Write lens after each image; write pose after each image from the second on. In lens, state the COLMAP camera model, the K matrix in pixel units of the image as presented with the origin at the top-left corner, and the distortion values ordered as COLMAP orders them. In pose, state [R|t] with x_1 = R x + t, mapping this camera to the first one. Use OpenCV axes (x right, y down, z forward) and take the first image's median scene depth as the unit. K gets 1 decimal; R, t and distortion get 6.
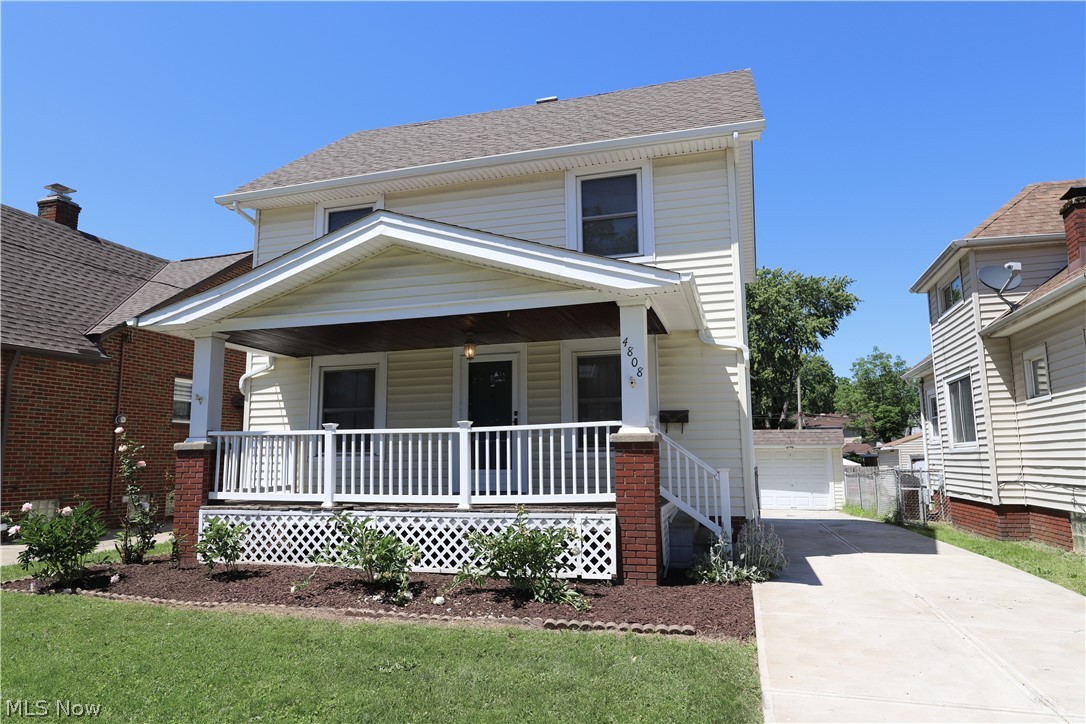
lens RADIAL K [[735.9, 0, 541.2], [0, 735.9, 362.7], [0, 0, 1]] dist [0.005903, 0.000213]
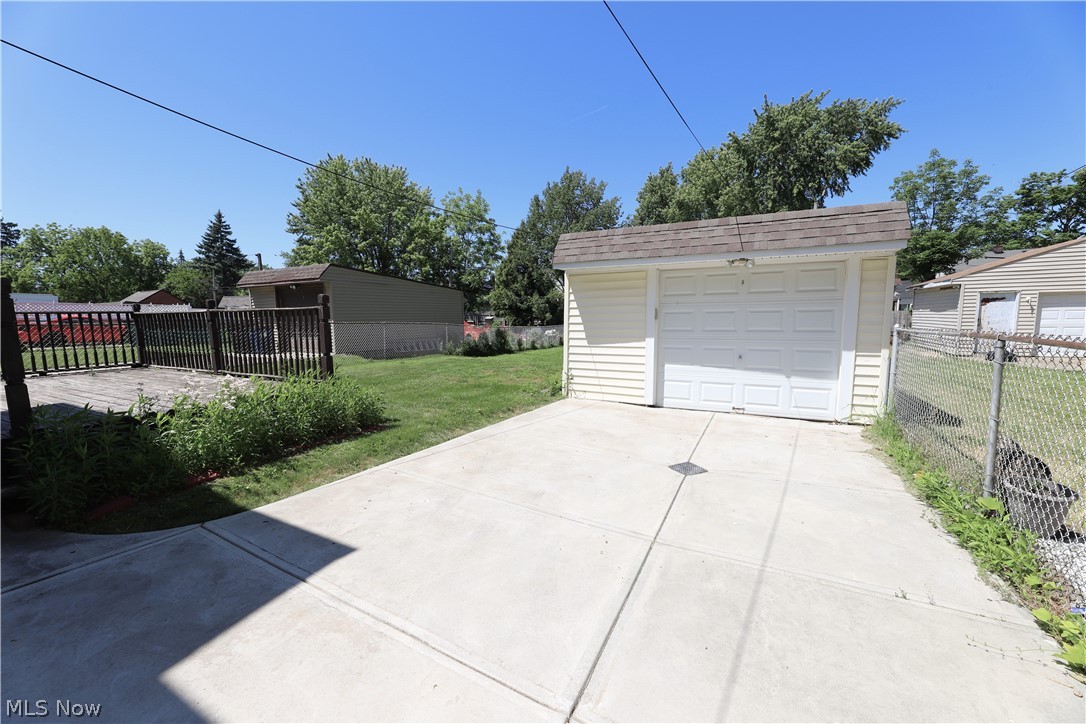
lens RADIAL K [[435.0, 0, 543.0], [0, 435.0, 360.4], [0, 0, 1]] dist [-0.003483, -0.000428]
pose [[0.973620, 0.022101, -0.227104, 0.171306], [0.035624, 0.968370, 0.246964, 0.062125], [0.225379, -0.248539, 0.942037, 0.442430]]
